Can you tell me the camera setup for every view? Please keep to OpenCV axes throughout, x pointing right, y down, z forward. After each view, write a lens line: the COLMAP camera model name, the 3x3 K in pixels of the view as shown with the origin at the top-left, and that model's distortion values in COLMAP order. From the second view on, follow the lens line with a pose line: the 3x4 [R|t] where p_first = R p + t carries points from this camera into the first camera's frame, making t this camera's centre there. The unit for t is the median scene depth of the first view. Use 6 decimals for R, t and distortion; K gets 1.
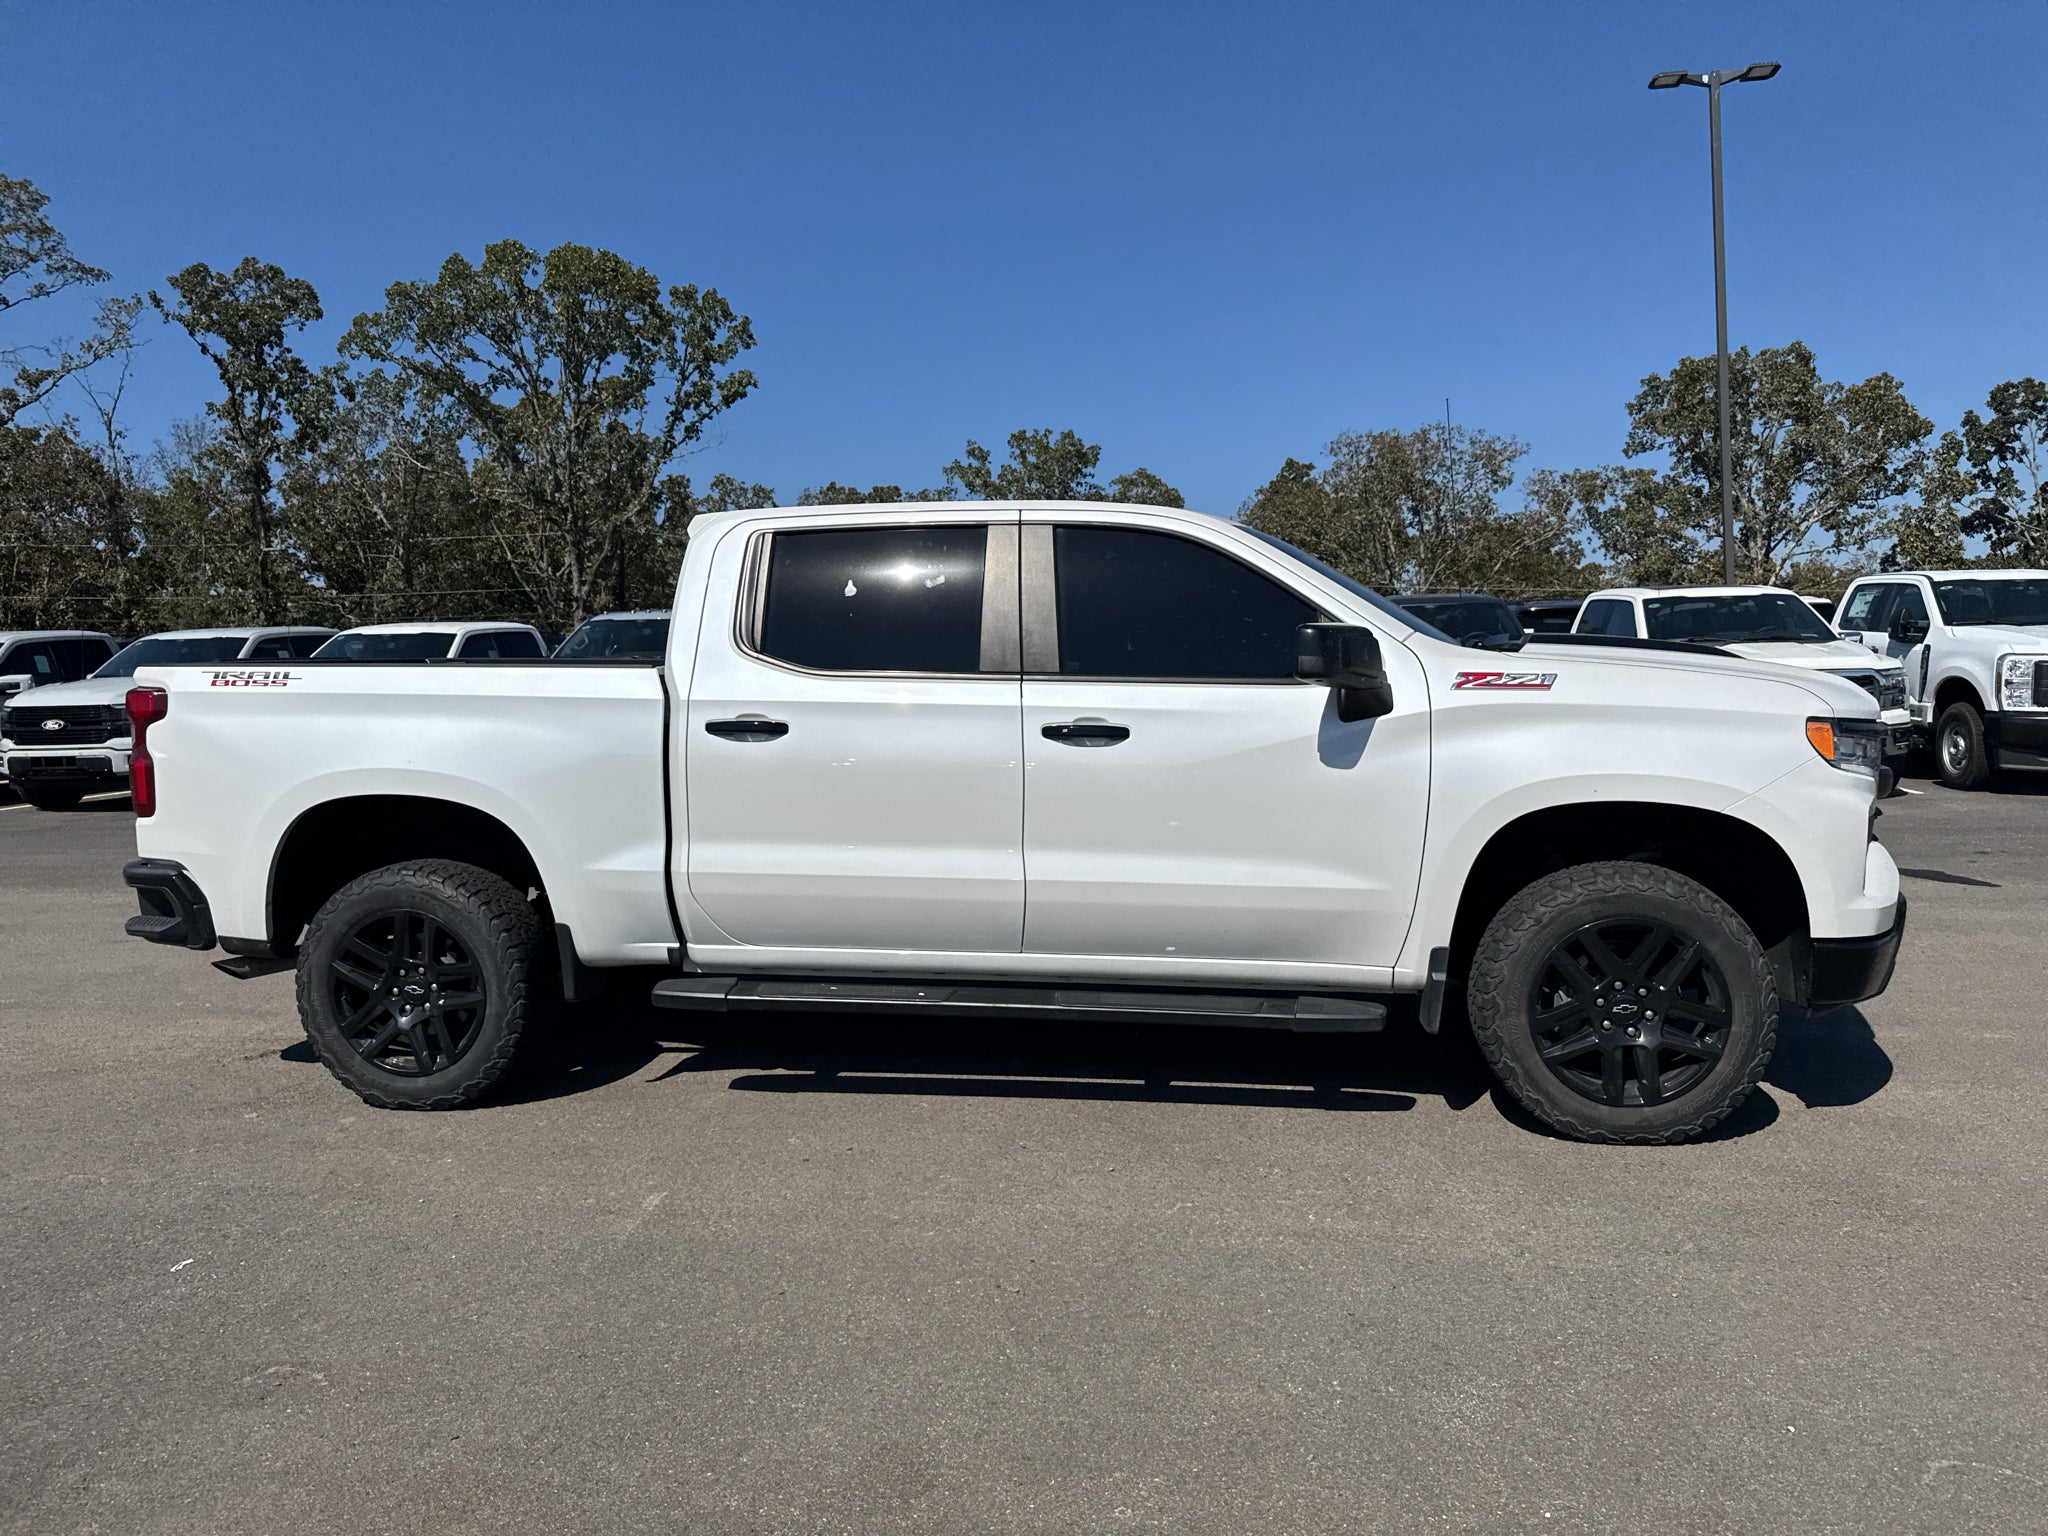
lens RADIAL K [[1436.4, 0, 1029.8], [0, 1436.4, 757.3], [0, 0, 1]] dist [0.114051, -0.174452]
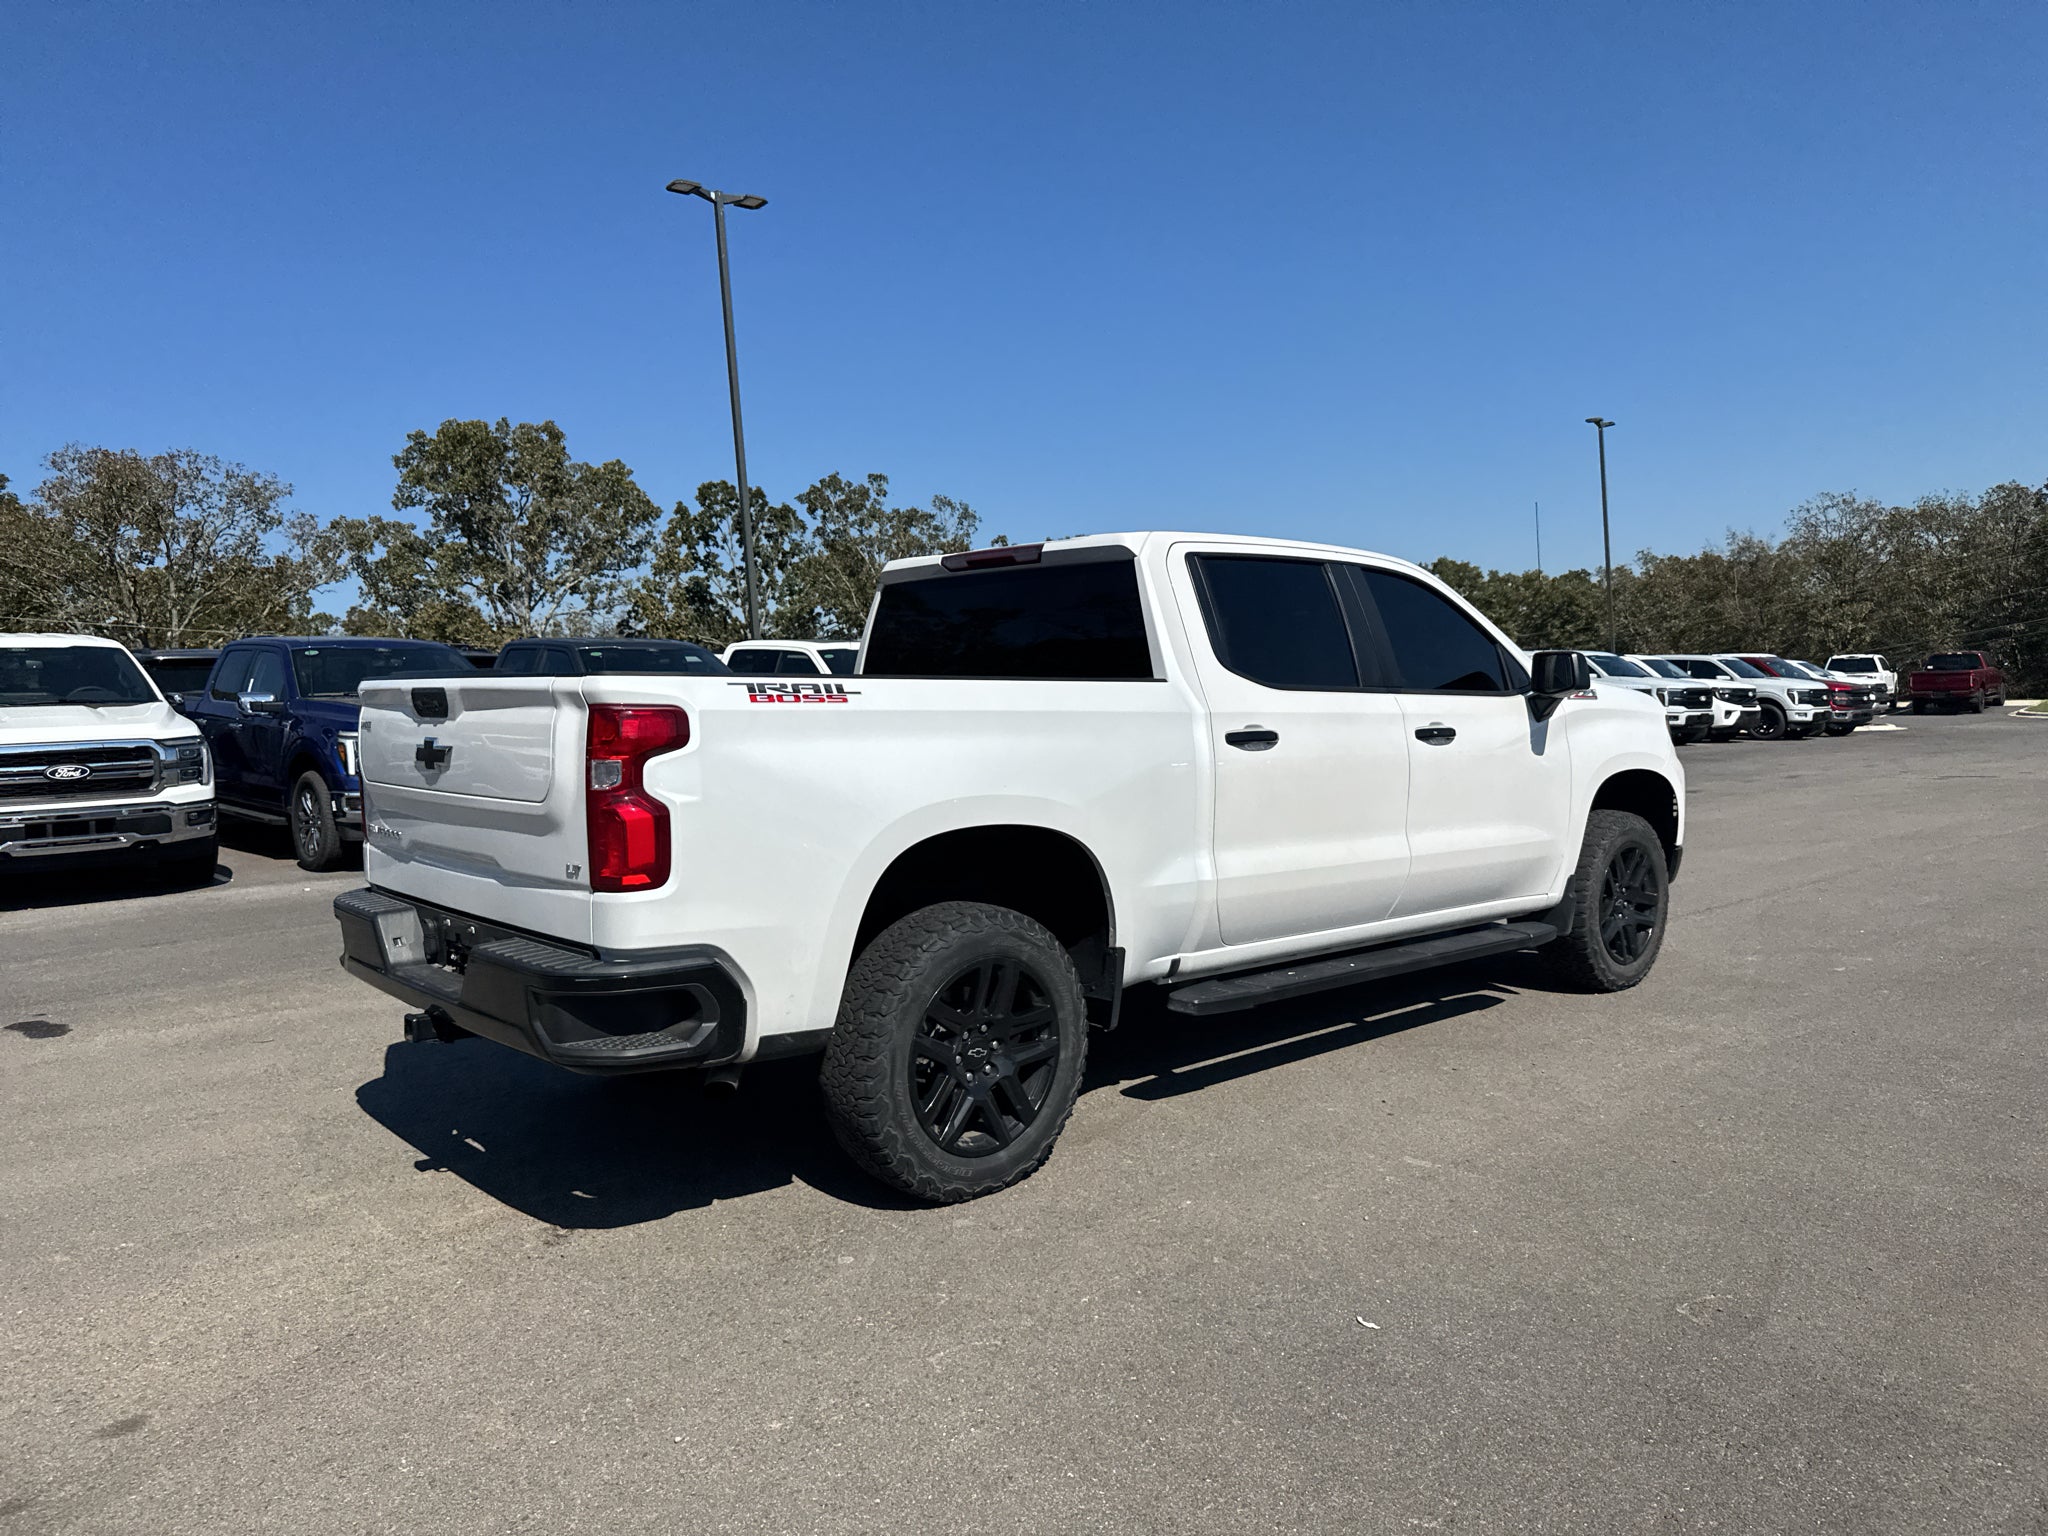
lens RADIAL K [[1436.4, 0, 1029.8], [0, 1436.4, 757.3], [0, 0, 1]] dist [0.114051, -0.174452]
pose [[0.632988, -0.029564, 0.773597, -1.057238], [0.058640, 0.998231, -0.009833, -0.004865], [-0.771937, 0.051588, 0.633602, 0.427328]]
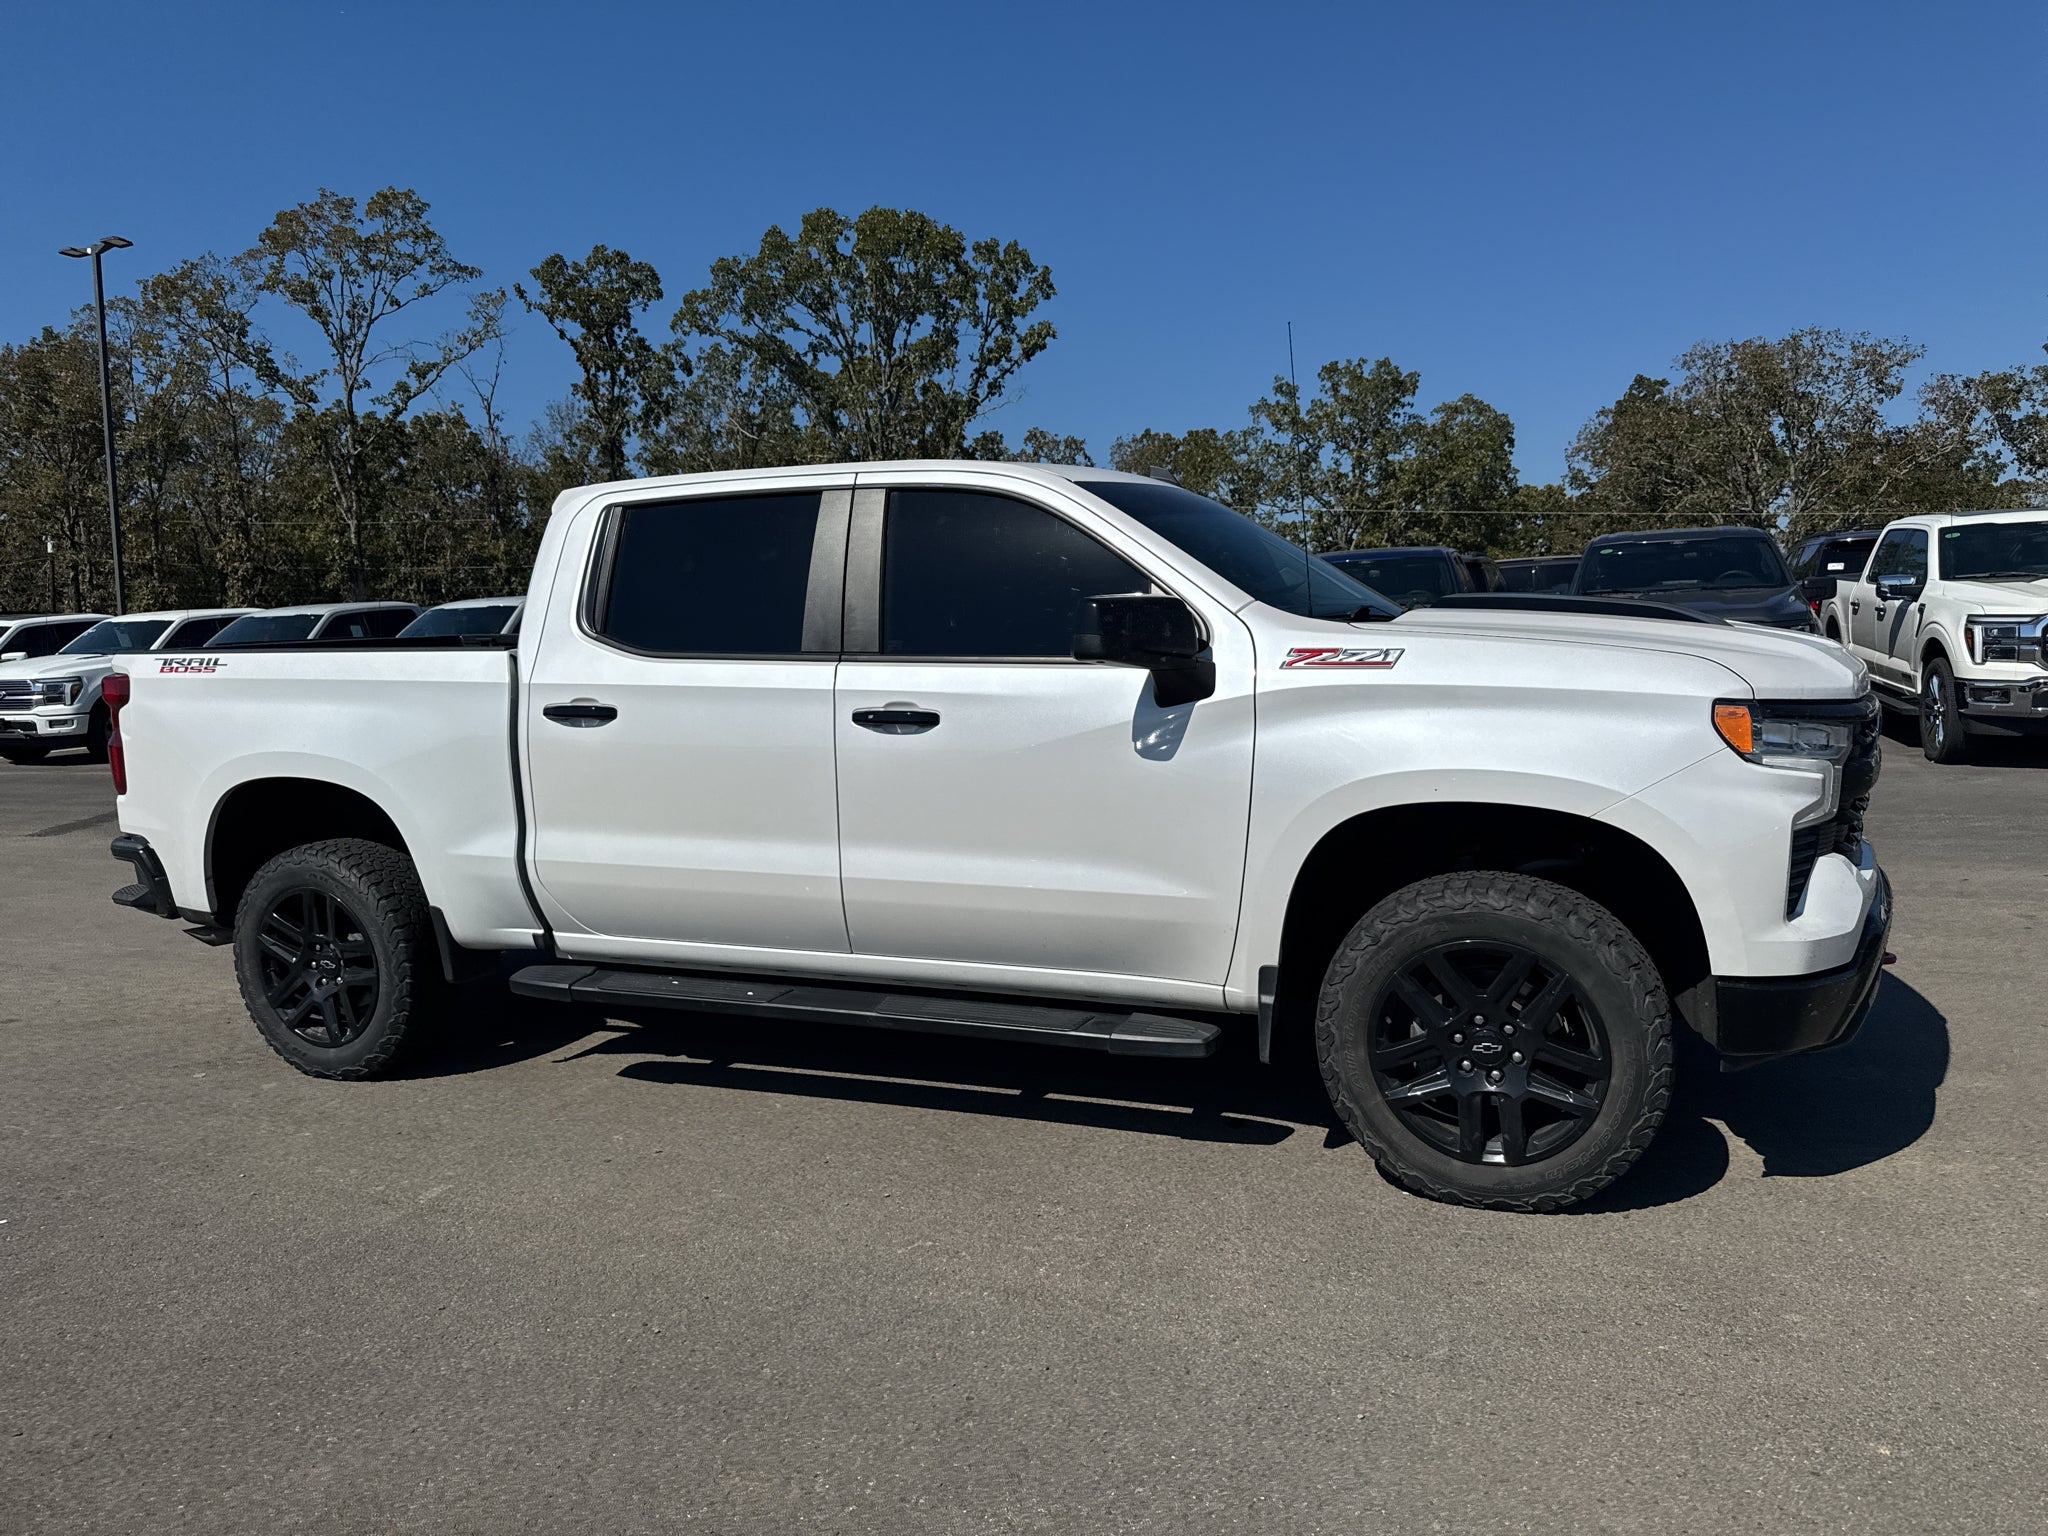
lens RADIAL K [[1434.1, 0, 1022.0], [0, 1434.1, 782.4], [0, 0, 1]] dist [0.119291, -0.181233]
pose [[0.971017, 0.008004, -0.238875, 0.304361], [0.004862, 0.998571, 0.053222, -0.022607], [0.238960, -0.052840, 0.969591, 0.119304]]
